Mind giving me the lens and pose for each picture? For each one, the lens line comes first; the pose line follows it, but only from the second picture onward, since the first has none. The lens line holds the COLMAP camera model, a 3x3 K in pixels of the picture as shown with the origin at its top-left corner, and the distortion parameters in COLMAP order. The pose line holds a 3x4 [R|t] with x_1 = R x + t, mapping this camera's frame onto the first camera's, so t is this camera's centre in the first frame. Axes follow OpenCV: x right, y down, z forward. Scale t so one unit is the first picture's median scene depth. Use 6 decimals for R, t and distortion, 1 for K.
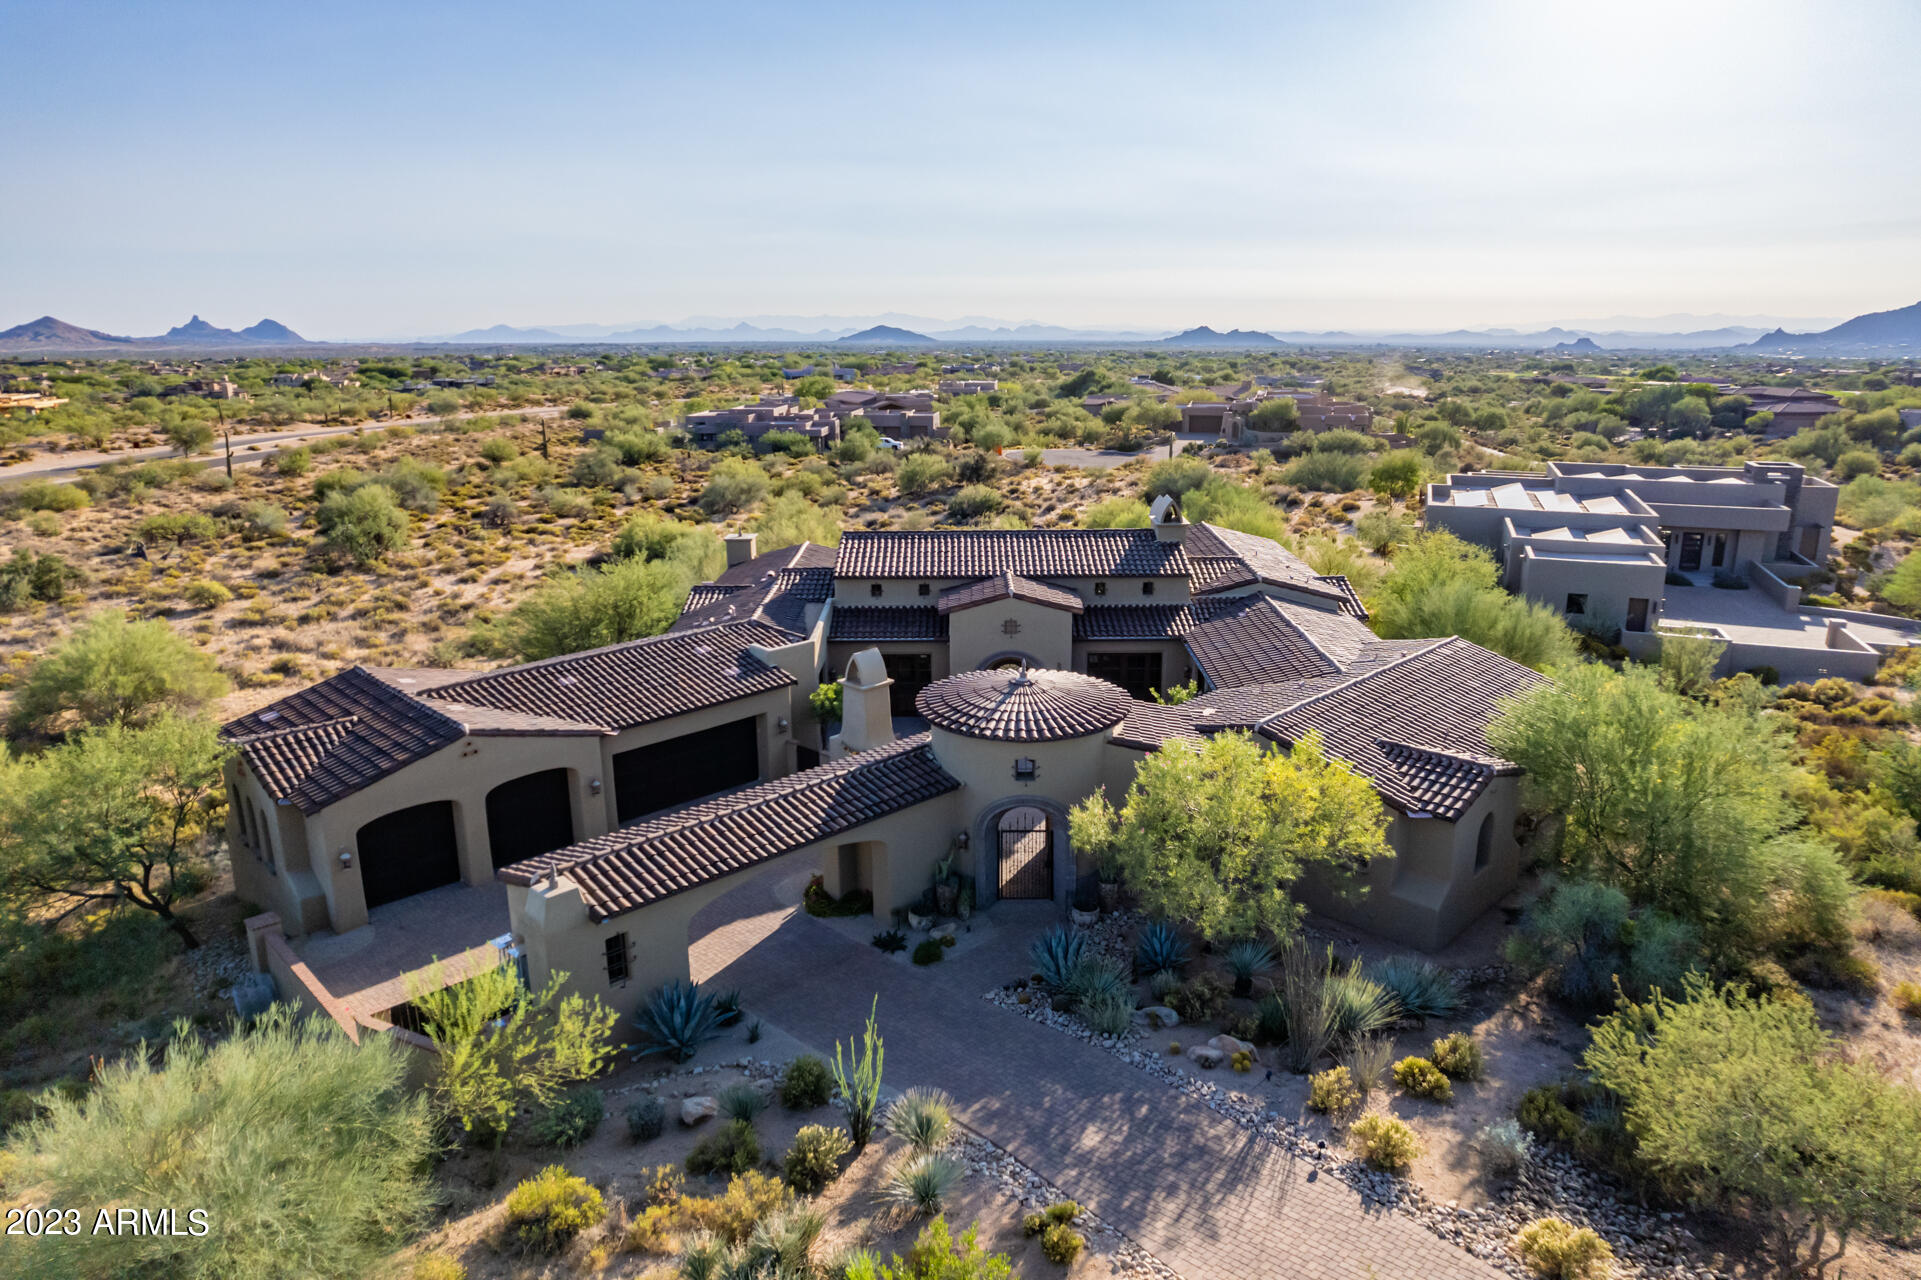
lens RADIAL K [[1219.7, 0, 963.5], [0, 1219.7, 633.6], [0, 0, 1]] dist [-0.067006, 0.058397]
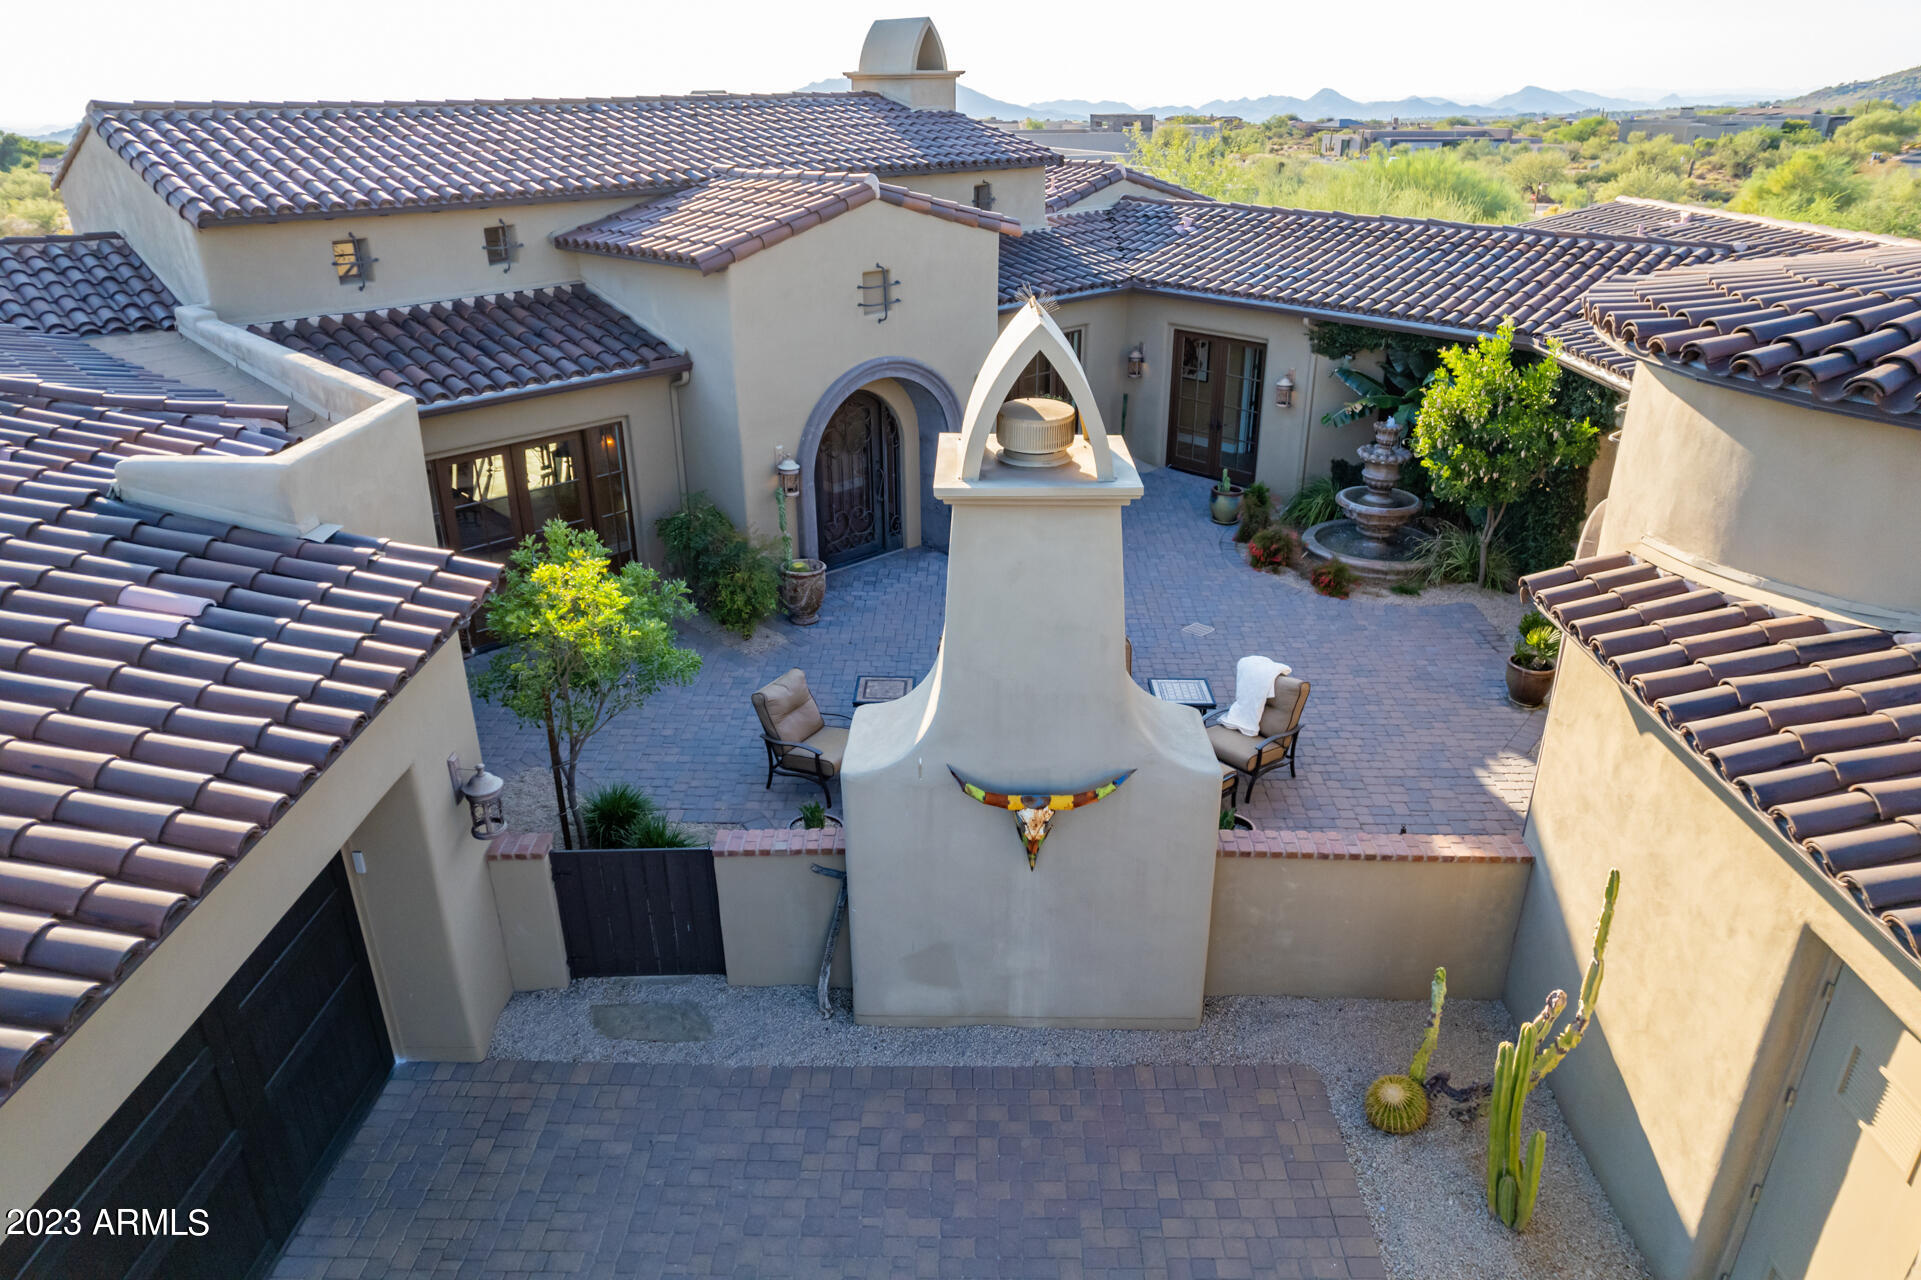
lens RADIAL K [[1219.7, 0, 963.5], [0, 1219.7, 633.6], [0, 0, 1]] dist [-0.067006, 0.058397]
pose [[0.715738, -0.283787, 0.638110, -0.229088], [0.179218, 0.957753, 0.224922, 0.018185], [-0.674982, -0.046624, 0.736360, 0.850804]]
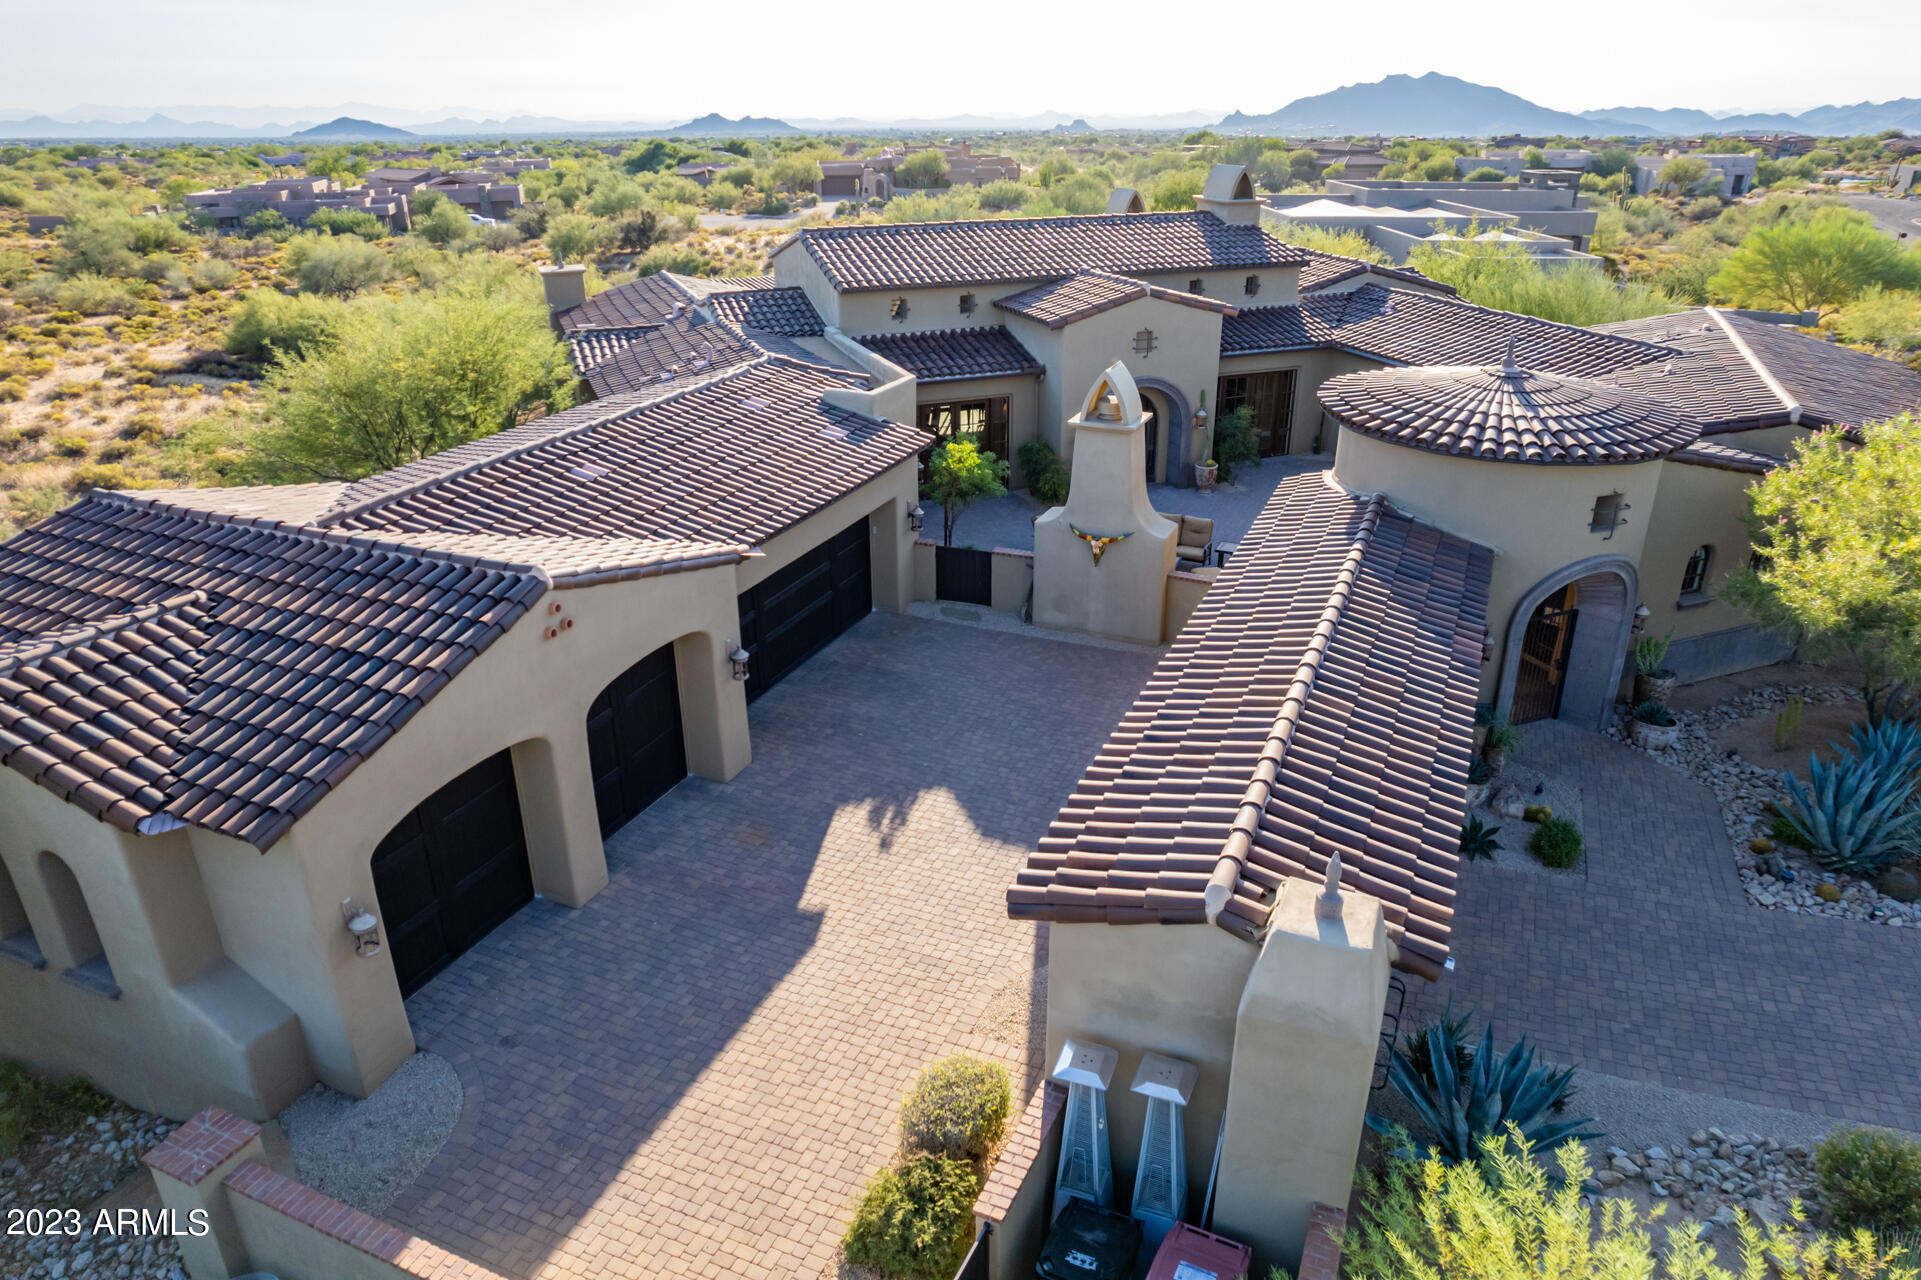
lens RADIAL K [[1219.7, 0, 963.5], [0, 1219.7, 633.6], [0, 0, 1]] dist [-0.067006, 0.058397]
pose [[0.928817, -0.149323, 0.339118, -0.363731], [0.093859, 0.980169, 0.174524, 0.031608], [-0.358453, -0.130272, 0.924414, 0.459960]]
